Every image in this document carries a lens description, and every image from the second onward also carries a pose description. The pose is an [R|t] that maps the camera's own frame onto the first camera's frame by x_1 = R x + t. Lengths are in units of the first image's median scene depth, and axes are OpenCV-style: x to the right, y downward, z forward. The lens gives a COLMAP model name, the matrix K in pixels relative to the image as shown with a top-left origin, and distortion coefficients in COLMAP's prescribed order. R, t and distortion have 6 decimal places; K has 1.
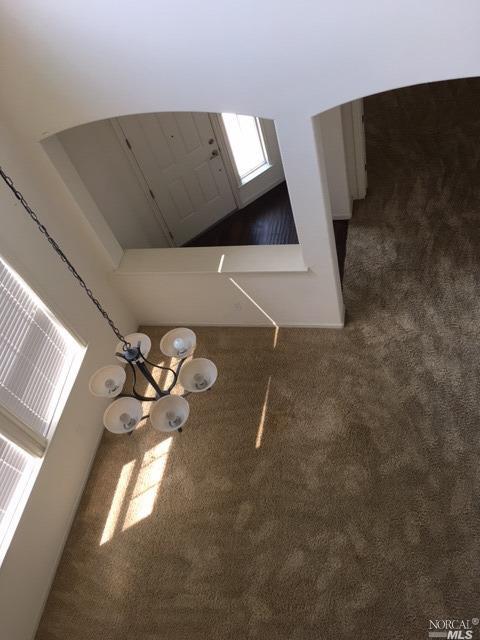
lens RADIAL K [[546.3, 0, 237.7], [0, 546.3, 318.2], [0, 0, 1]] dist [0.065601, -0.088831]
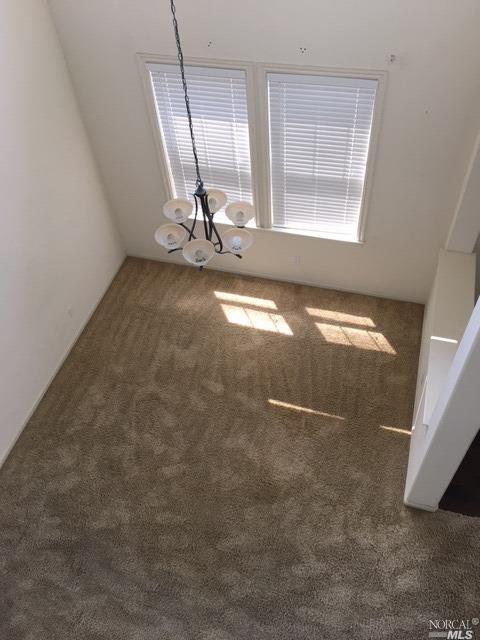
lens RADIAL K [[546.3, 0, 238.3], [0, 546.3, 322.0], [0, 0, 1]] dist [0.065601, -0.088831]
pose [[-0.094676, 0.895392, -0.435097, 0.375499], [-0.744386, 0.226528, 0.628152, -0.432659], [0.661004, 0.383350, 0.645070, 0.209224]]
